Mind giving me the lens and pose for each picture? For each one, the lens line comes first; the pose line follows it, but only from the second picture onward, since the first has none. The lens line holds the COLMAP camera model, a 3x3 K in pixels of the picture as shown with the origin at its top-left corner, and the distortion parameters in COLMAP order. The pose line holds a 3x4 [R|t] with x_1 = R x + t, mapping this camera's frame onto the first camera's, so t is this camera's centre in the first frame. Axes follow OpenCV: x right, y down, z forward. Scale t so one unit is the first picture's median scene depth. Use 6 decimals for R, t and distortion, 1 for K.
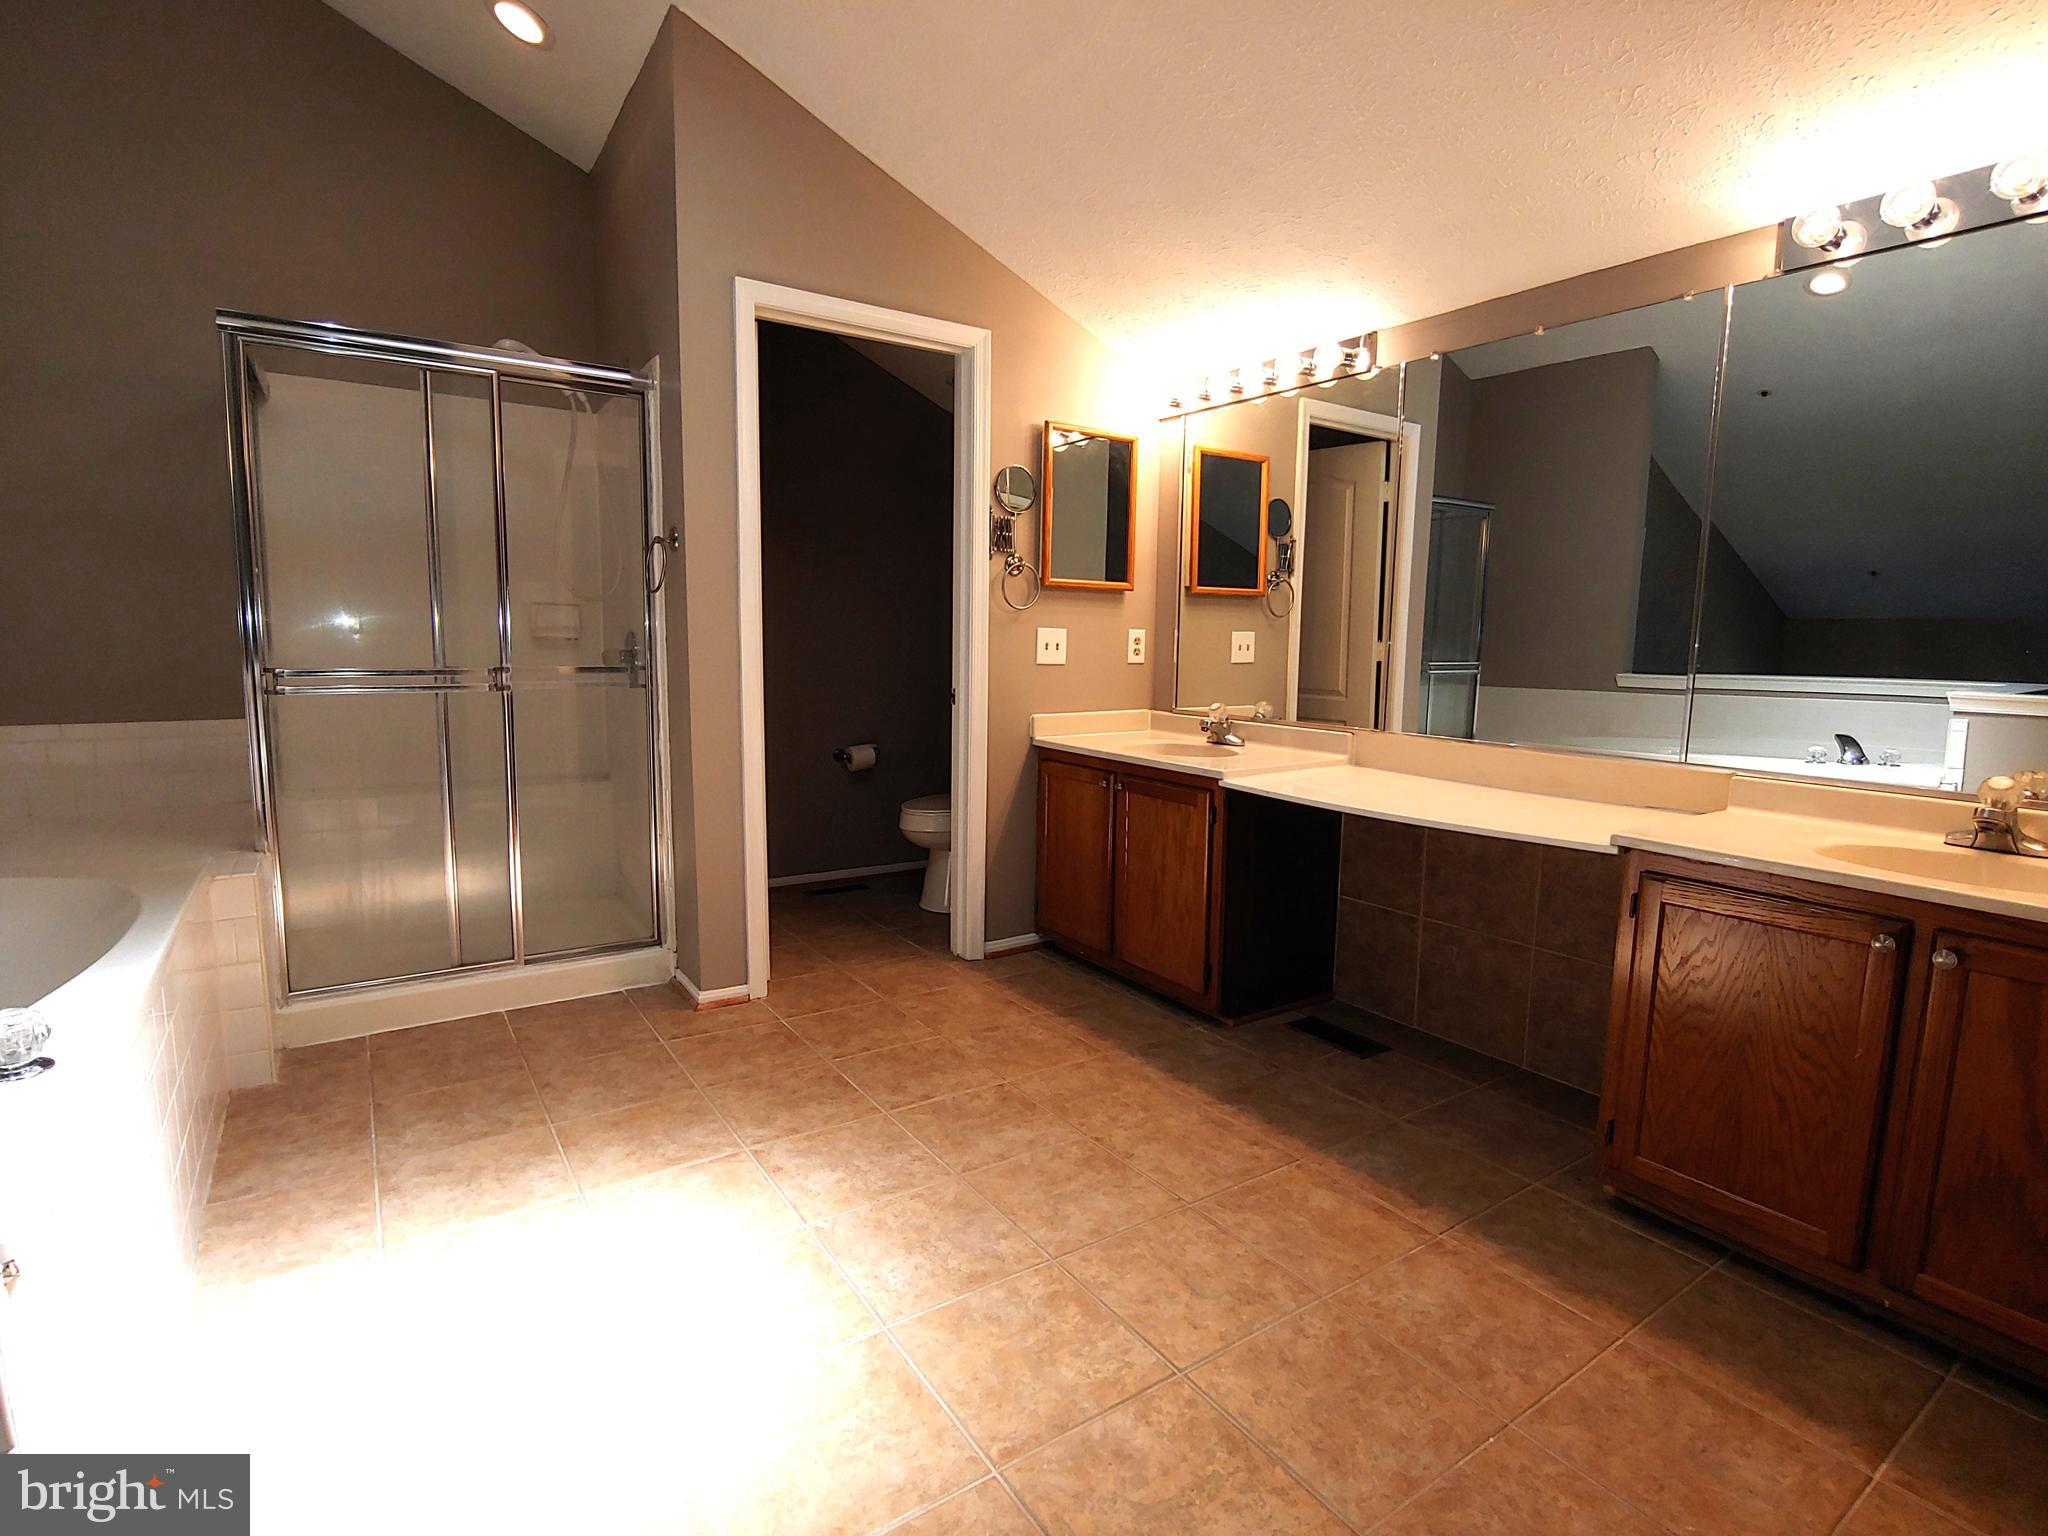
lens RADIAL K [[1013.7, 0, 1024.0], [0, 1013.7, 768.0], [0, 0, 1]] dist [-0.011481, 0.000511]
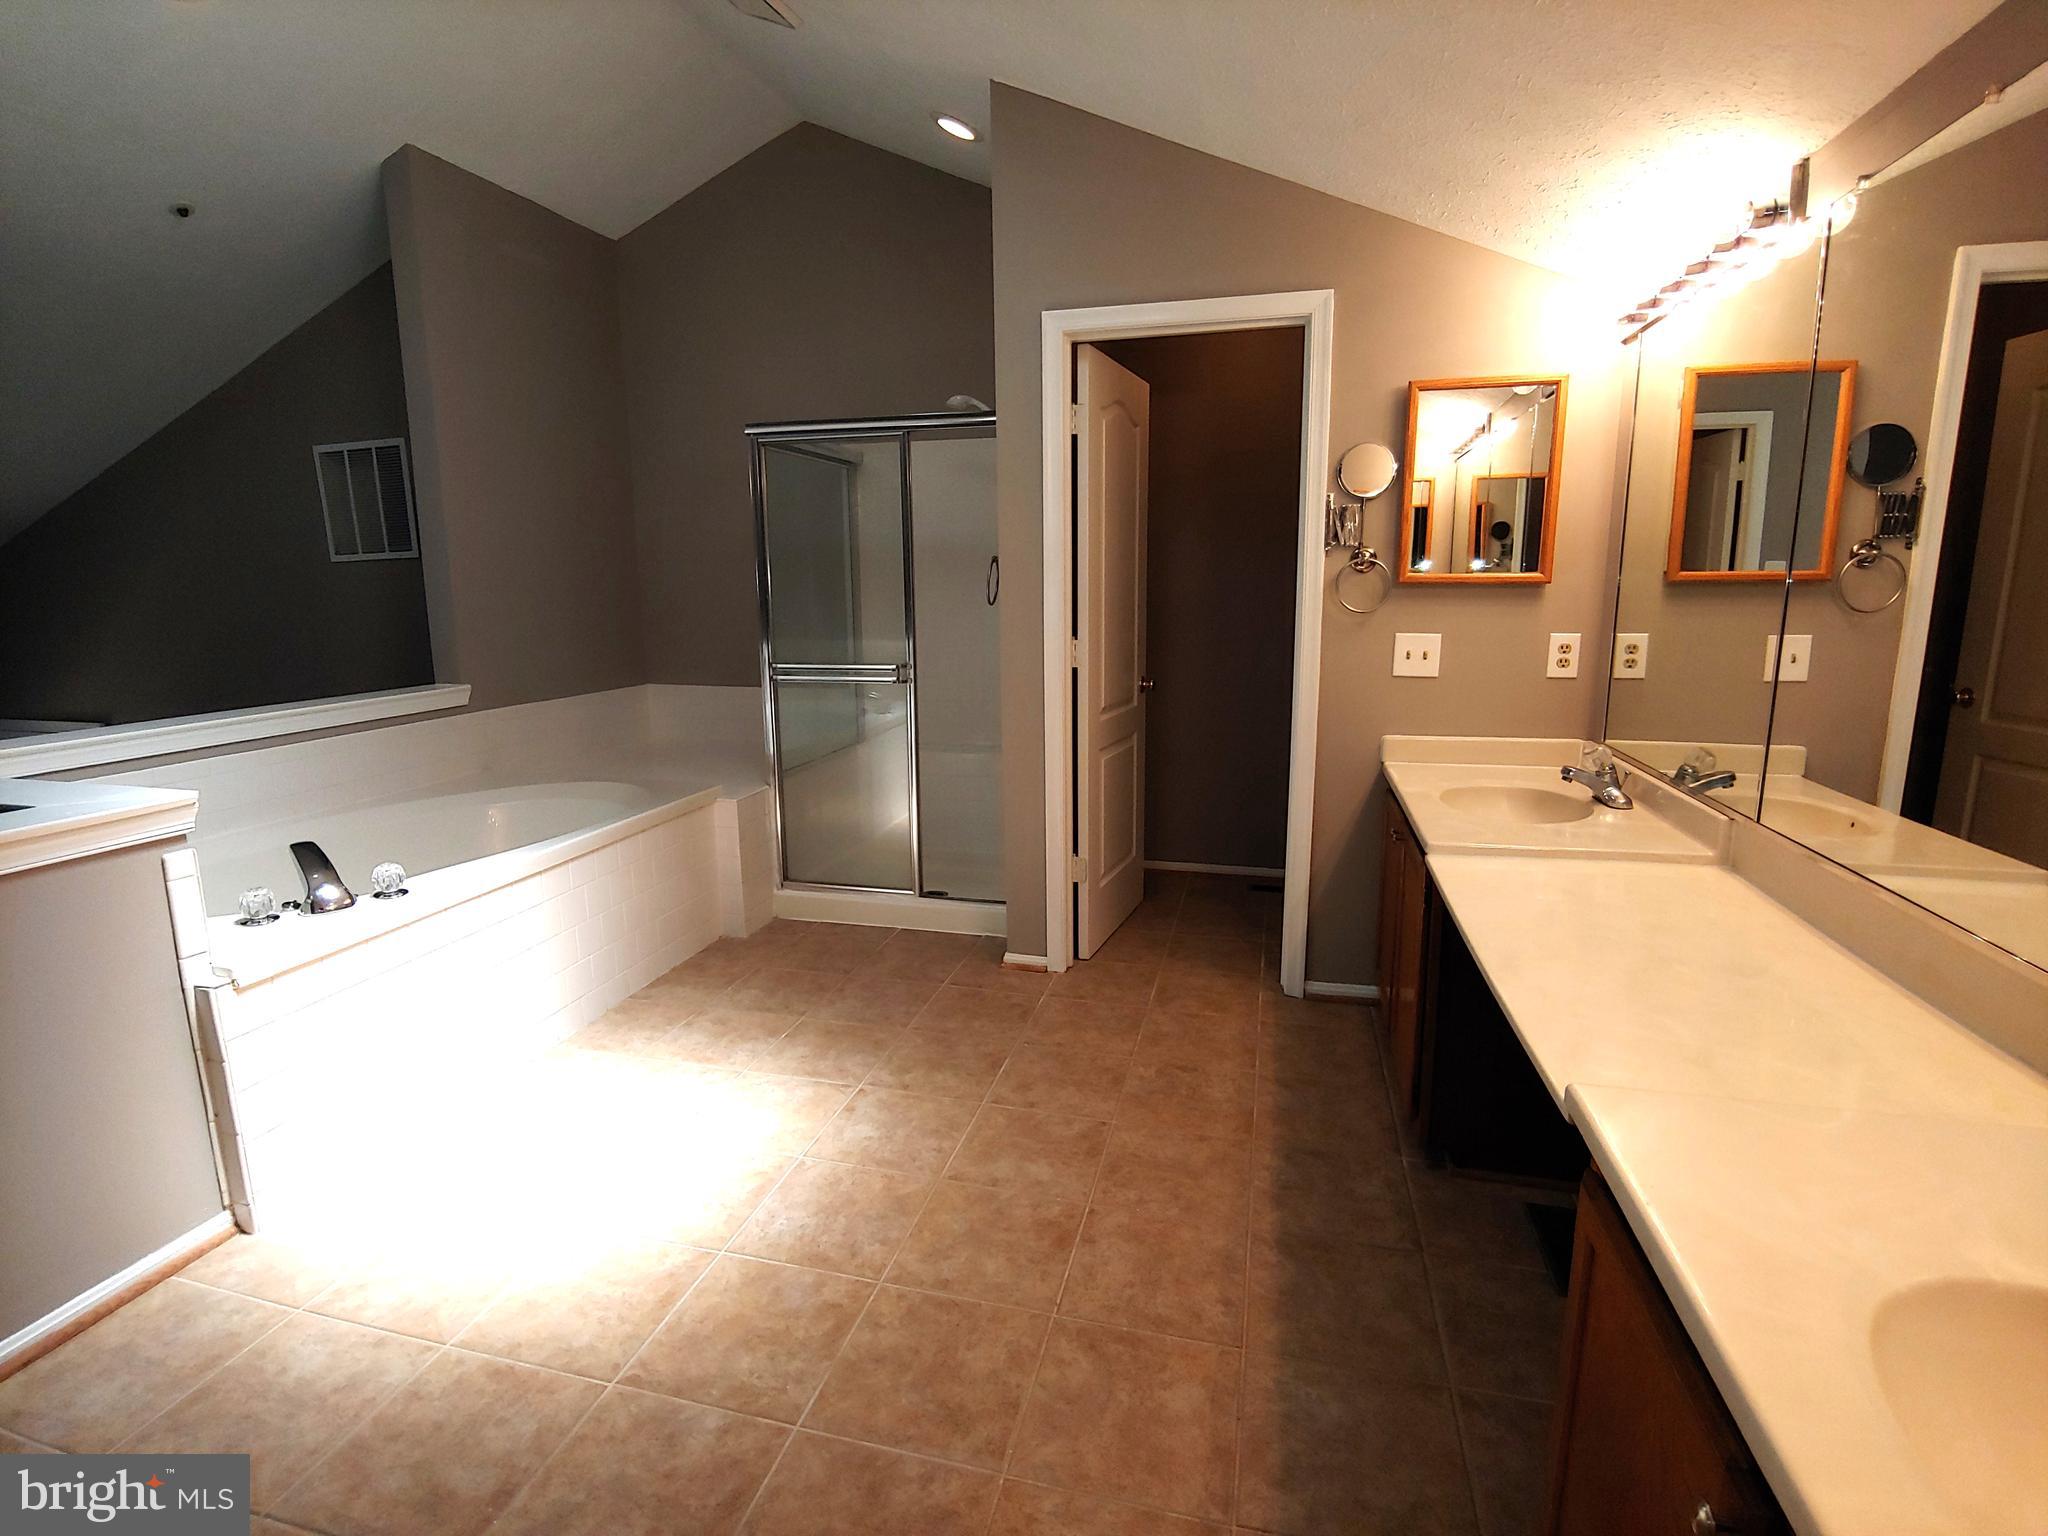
lens RADIAL K [[986.6, 0, 1024.0], [0, 986.6, 768.0], [0, 0, 1]] dist [-0.011808, 0.000449]
pose [[0.655881, 0.117182, -0.745713, 0.550998], [-0.077460, 0.993110, 0.087929, -0.095932], [0.750879, 0.000092, 0.660440, 0.293321]]
